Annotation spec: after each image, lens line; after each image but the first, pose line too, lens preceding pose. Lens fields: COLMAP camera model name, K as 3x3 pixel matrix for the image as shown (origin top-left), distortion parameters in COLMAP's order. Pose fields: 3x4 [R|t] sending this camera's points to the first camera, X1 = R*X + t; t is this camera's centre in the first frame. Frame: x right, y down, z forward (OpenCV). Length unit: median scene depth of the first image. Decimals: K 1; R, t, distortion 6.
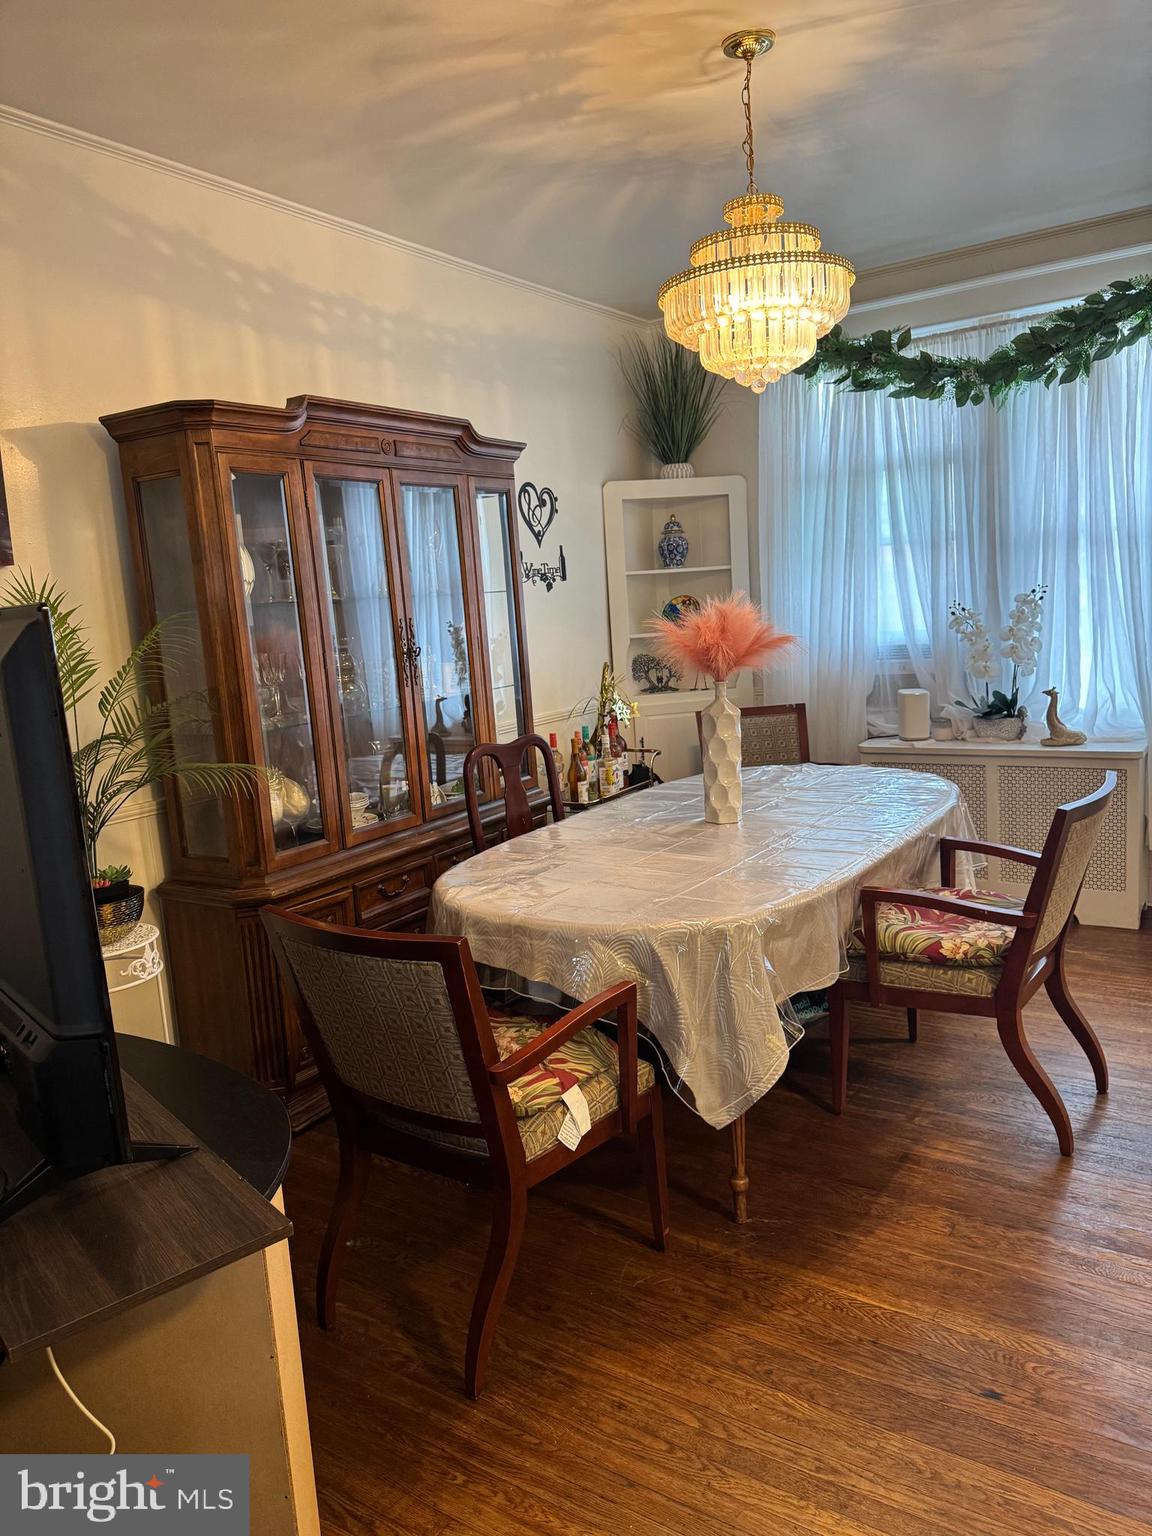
lens RADIAL K [[1105.3, 0, 572.6], [0, 1105.3, 766.5], [0, 0, 1]] dist [0.064645, -0.086851]
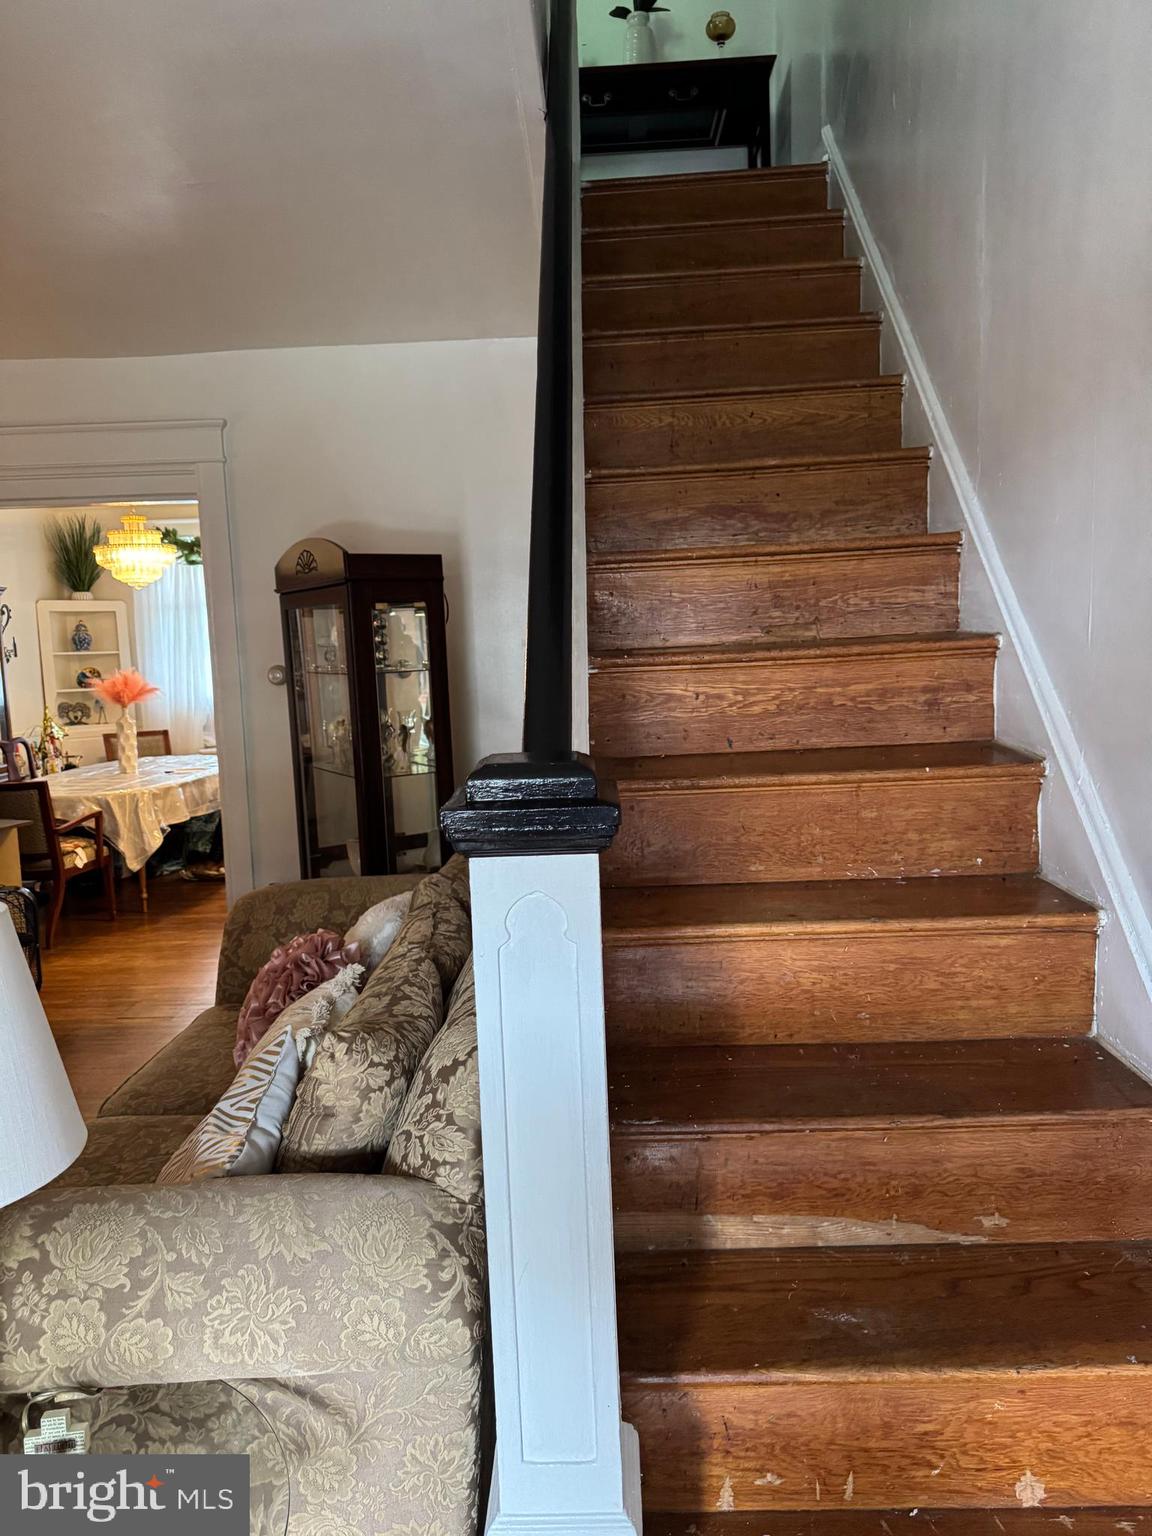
lens RADIAL K [[1105.3, 0, 570.0], [0, 1105.3, 763.3], [0, 0, 1]] dist [0.064645, -0.086851]
pose [[0.854340, -0.024185, 0.519151, -0.244965], [0.060048, 0.996820, -0.052380, 0.188986], [-0.516233, 0.075925, 0.853076, -1.250373]]
